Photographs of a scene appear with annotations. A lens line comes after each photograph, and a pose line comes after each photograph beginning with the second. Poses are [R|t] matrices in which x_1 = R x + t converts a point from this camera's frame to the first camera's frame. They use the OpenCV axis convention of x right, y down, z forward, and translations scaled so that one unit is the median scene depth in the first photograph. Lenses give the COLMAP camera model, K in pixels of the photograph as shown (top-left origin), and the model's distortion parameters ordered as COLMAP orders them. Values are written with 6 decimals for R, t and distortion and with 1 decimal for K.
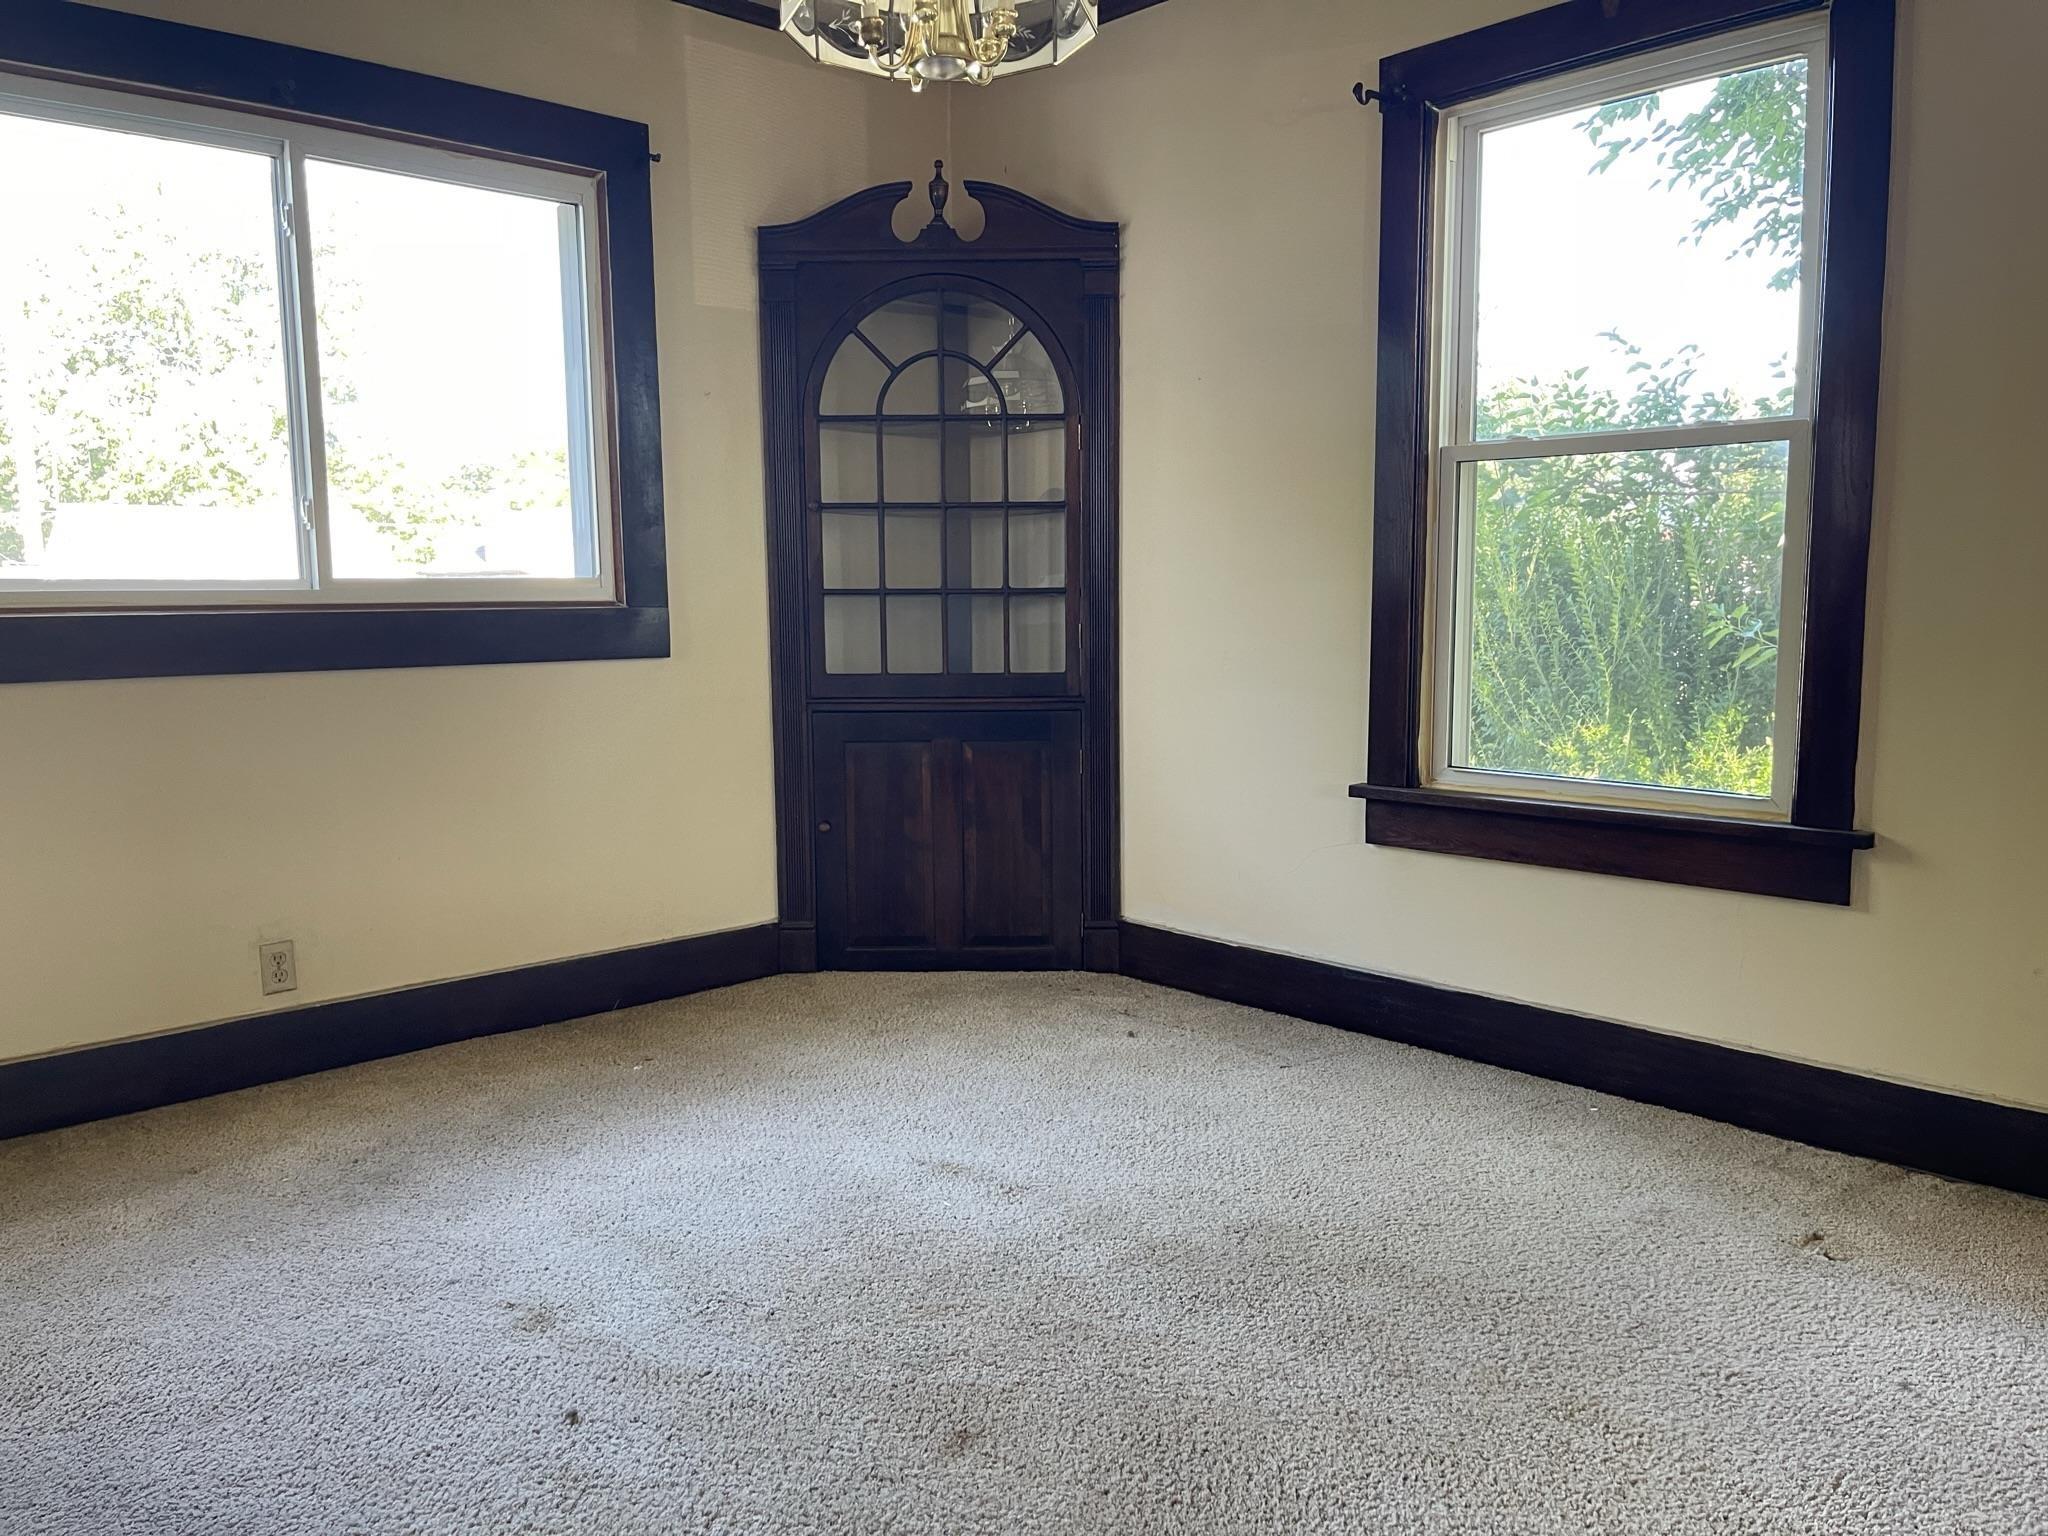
lens RADIAL K [[1559.5, 0, 1017.7], [0, 1559.5, 770.6], [0, 0, 1]] dist [0.072514, -0.094388]
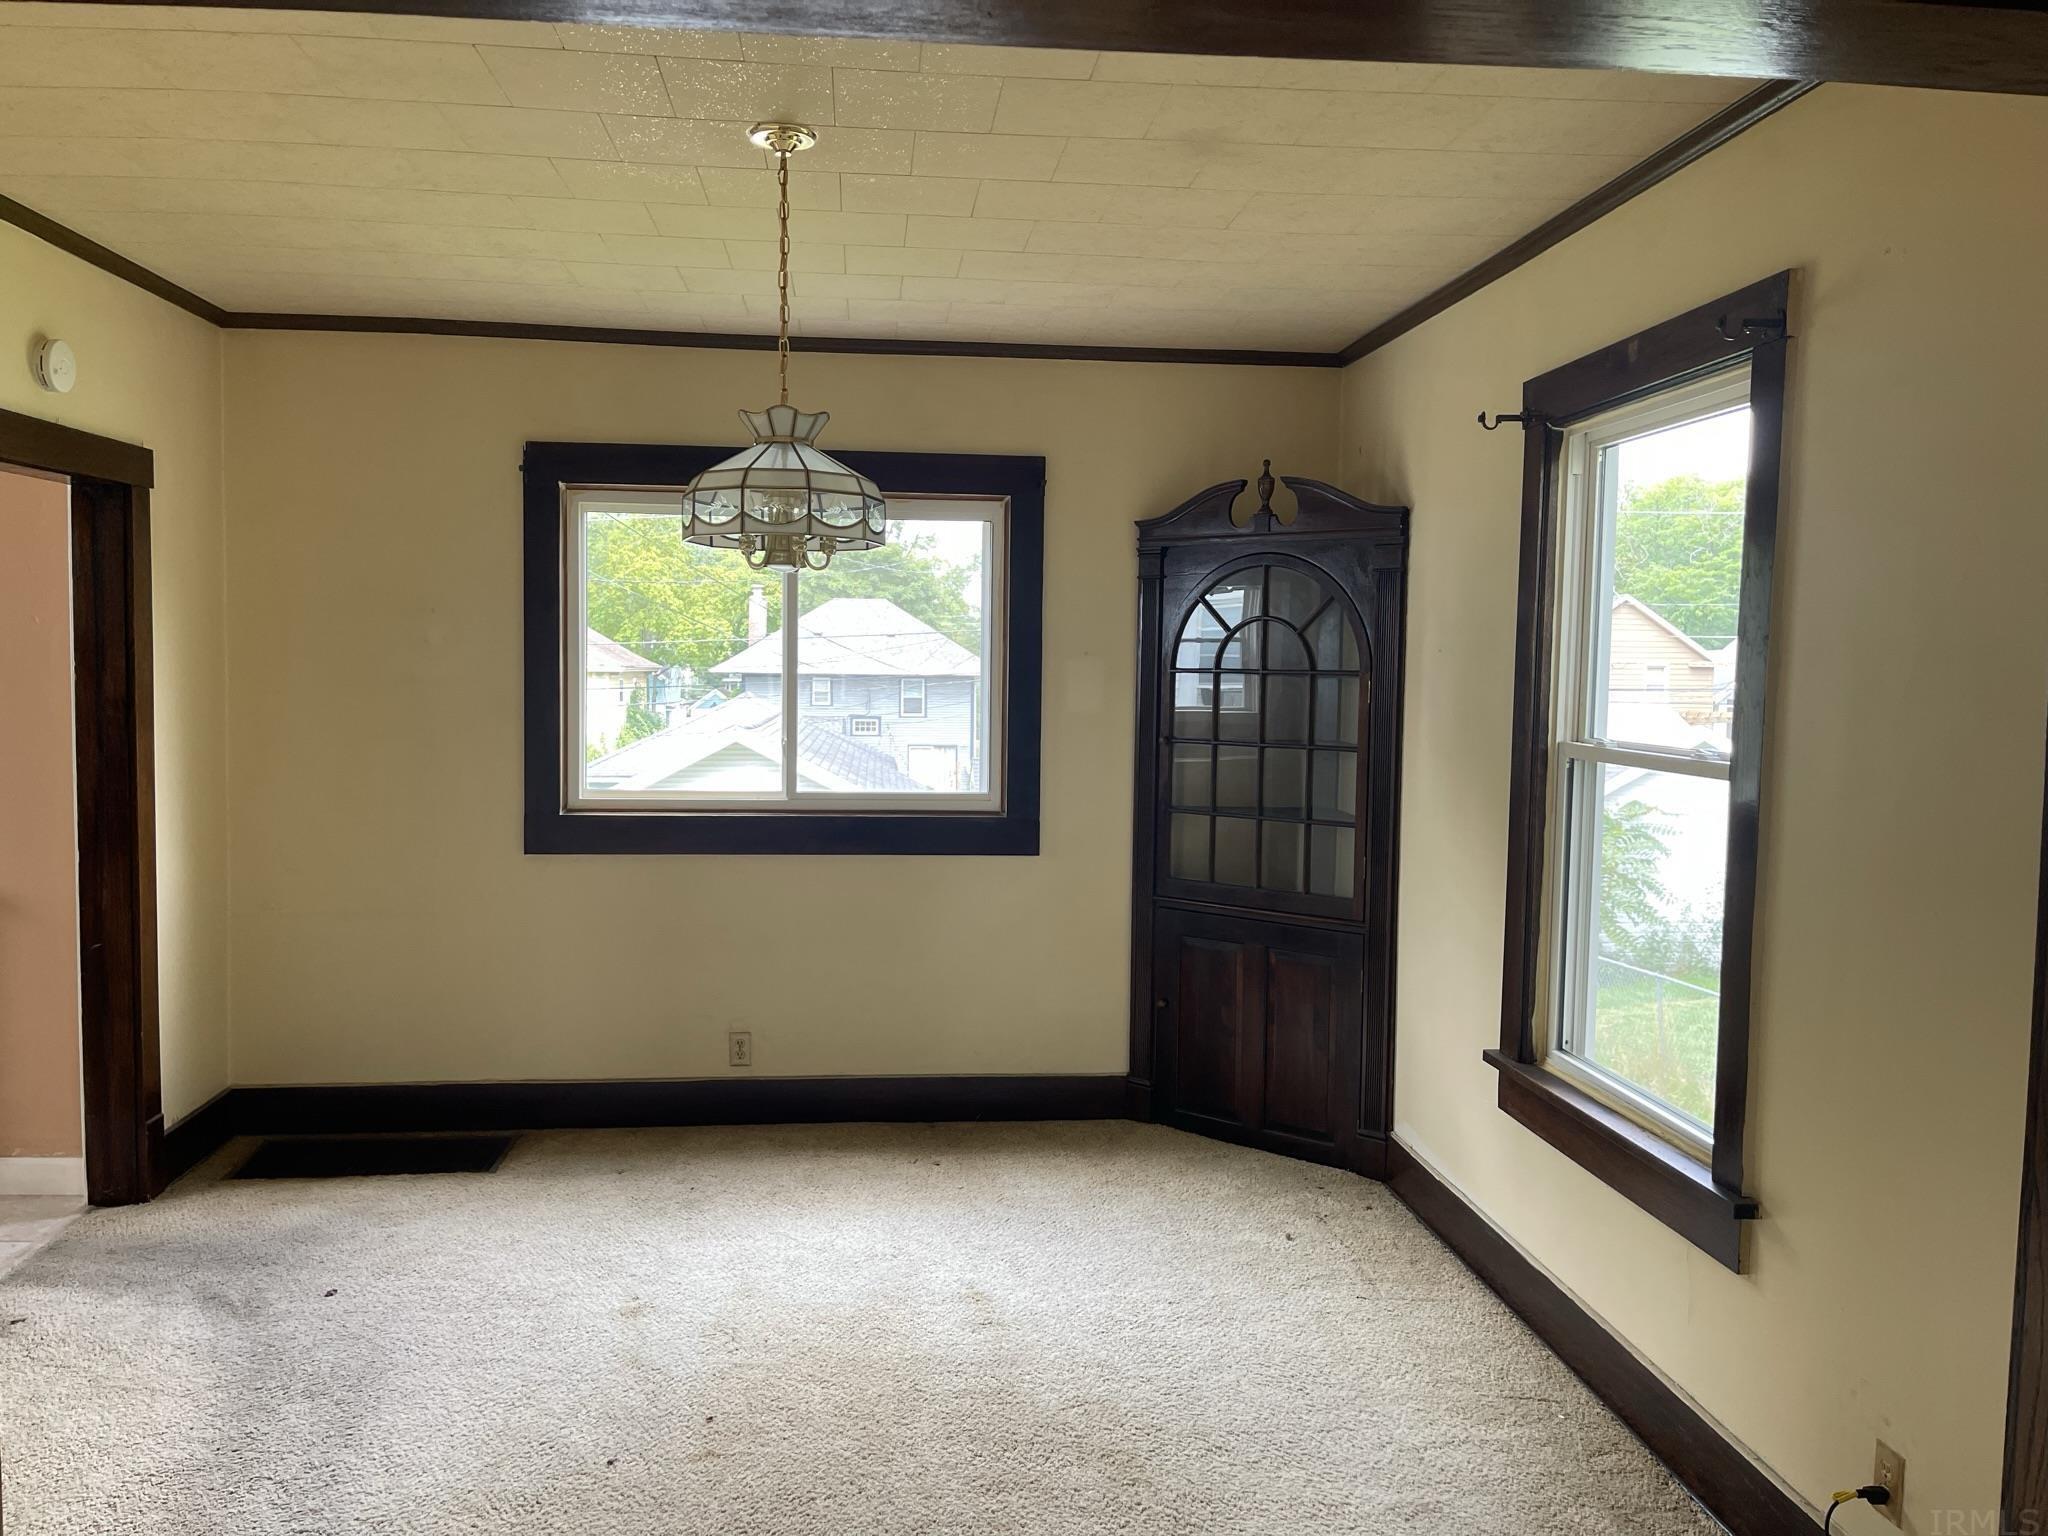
lens RADIAL K [[1582.2, 0, 1018.6], [0, 1582.2, 773.6], [0, 0, 1]] dist [0.079542, -0.099531]
pose [[0.786020, 0.064985, -0.614776, 0.583602], [-0.092097, 0.995672, -0.012502, -0.126783], [0.611302, 0.066446, 0.788603, -0.045670]]
